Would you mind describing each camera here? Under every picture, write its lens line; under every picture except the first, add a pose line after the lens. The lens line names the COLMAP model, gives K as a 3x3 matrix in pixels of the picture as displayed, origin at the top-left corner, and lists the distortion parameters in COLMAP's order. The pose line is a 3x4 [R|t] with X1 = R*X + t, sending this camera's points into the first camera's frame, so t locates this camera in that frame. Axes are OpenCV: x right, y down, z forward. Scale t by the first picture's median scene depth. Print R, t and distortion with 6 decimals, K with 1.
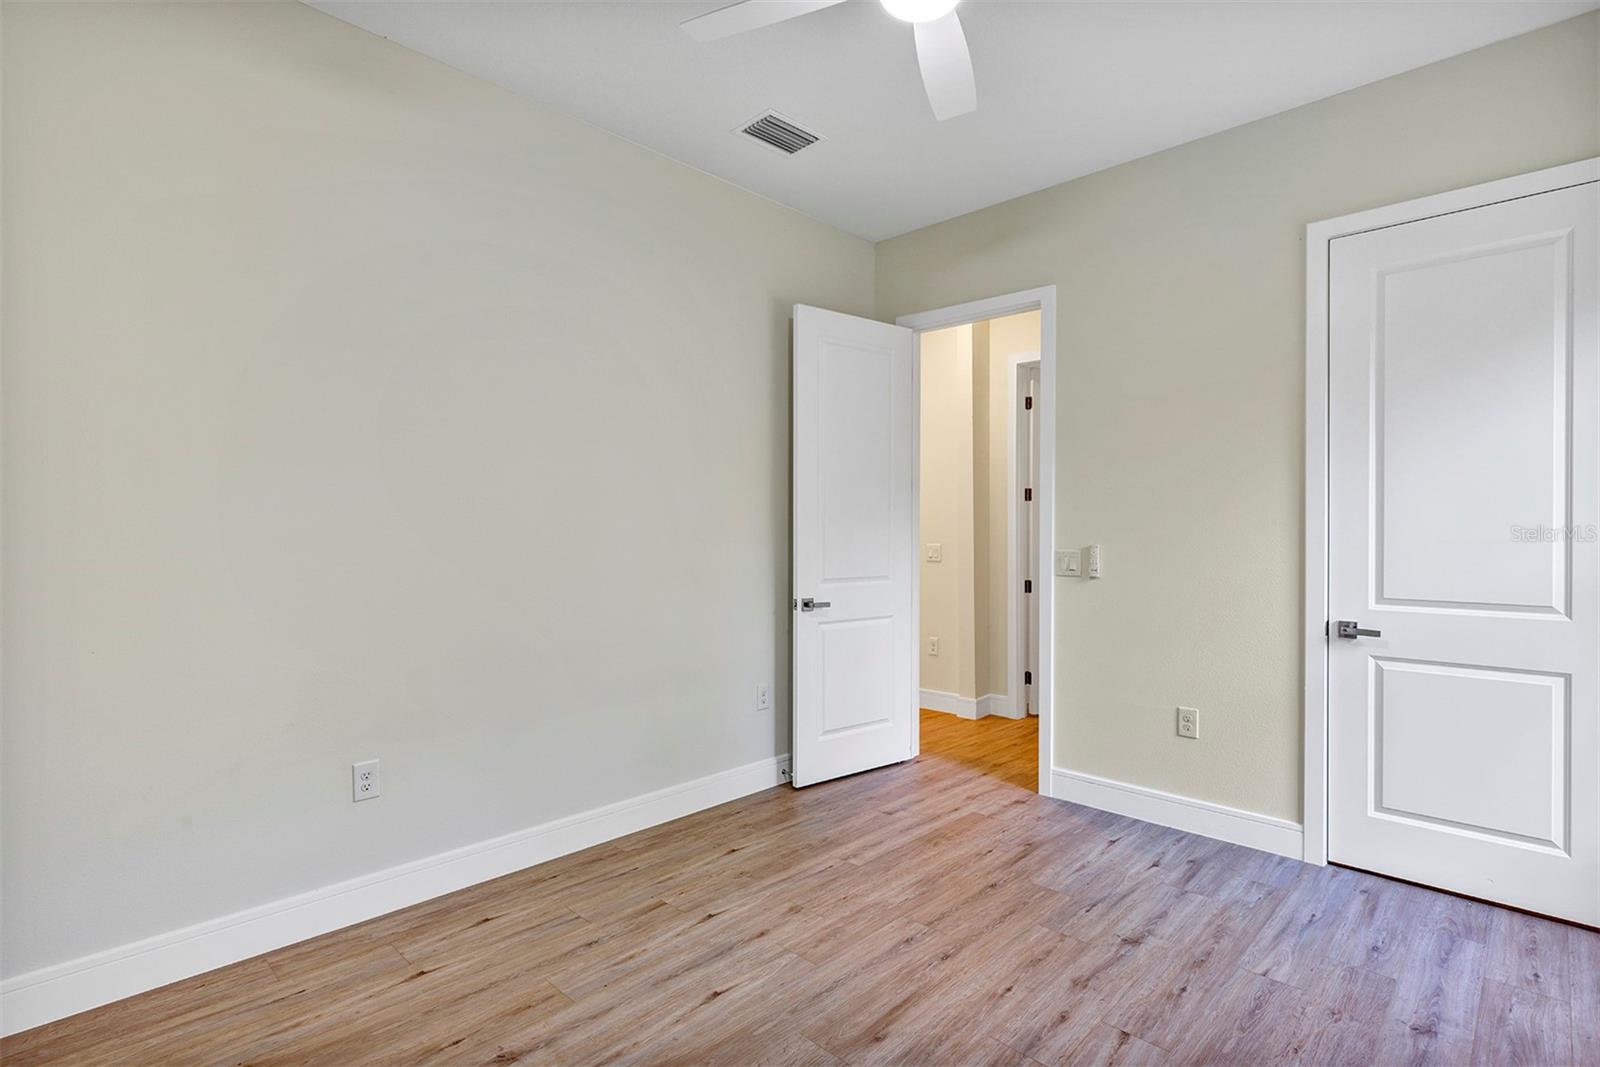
lens RADIAL K [[787.4, 0, 800.9], [0, 787.4, 532.8], [0, 0, 1]] dist [0.002091, 0.000322]
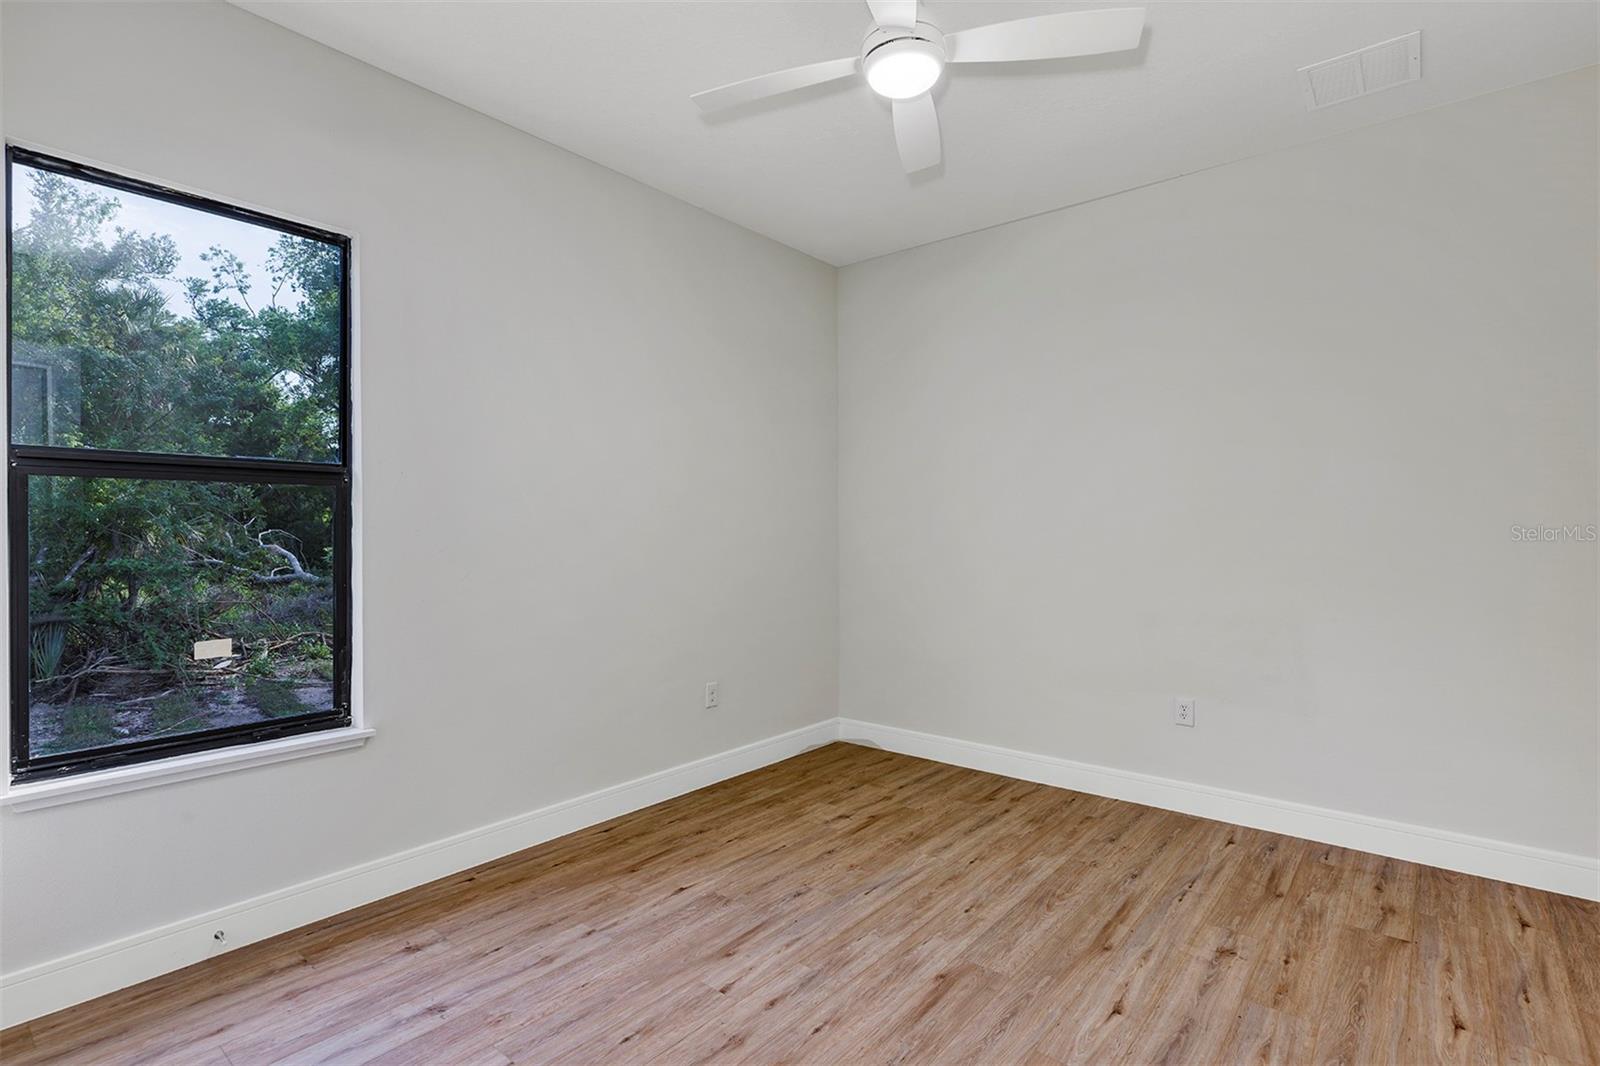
lens RADIAL K [[787.4, 0, 799.4], [0, 787.4, 526.4], [0, 0, 1]] dist [0.002091, 0.000322]
pose [[-0.996334, 0.000136, -0.085554, 0.293608], [0.000278, 0.999999, -0.001645, -0.009731], [0.085553, -0.001662, -0.996332, 1.552216]]
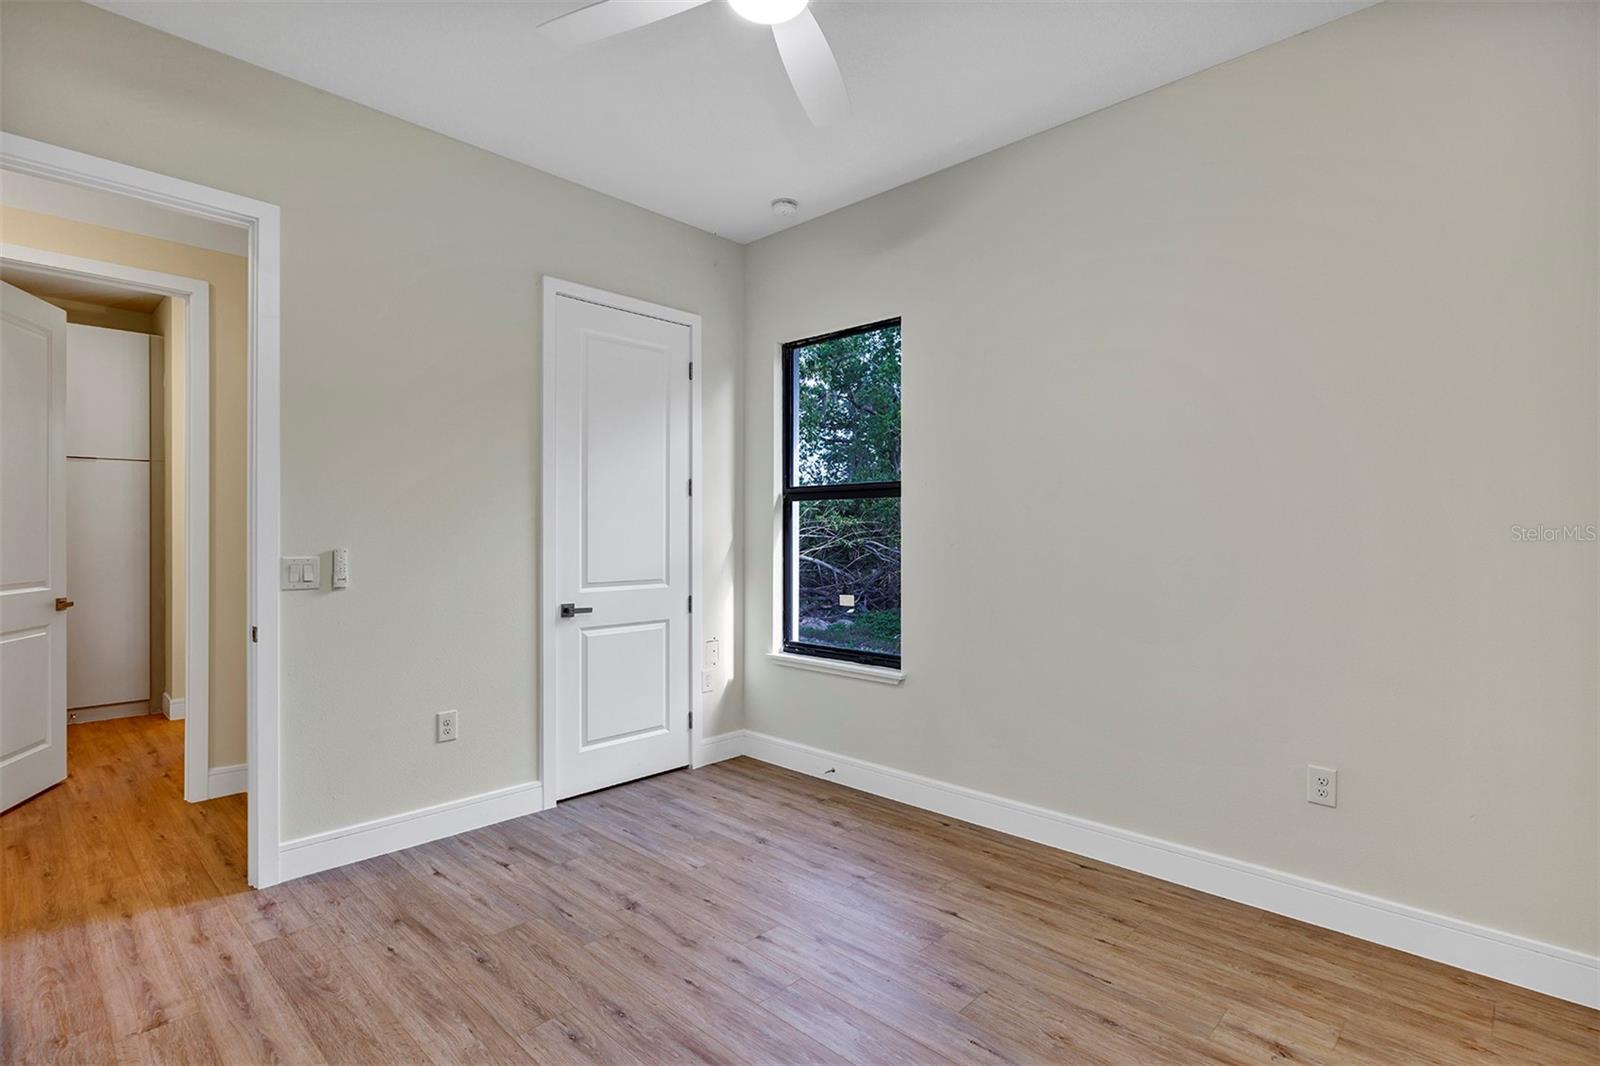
lens RADIAL K [[787.4, 0, 797.9], [0, 787.4, 532.6], [0, 0, 1]] dist [0.002091, 0.000322]
pose [[-0.014082, -0.004916, 0.999889, -0.611709], [-0.000159, 0.999988, 0.004915, -0.007616], [-0.999901, -0.000089, -0.014082, 0.703998]]
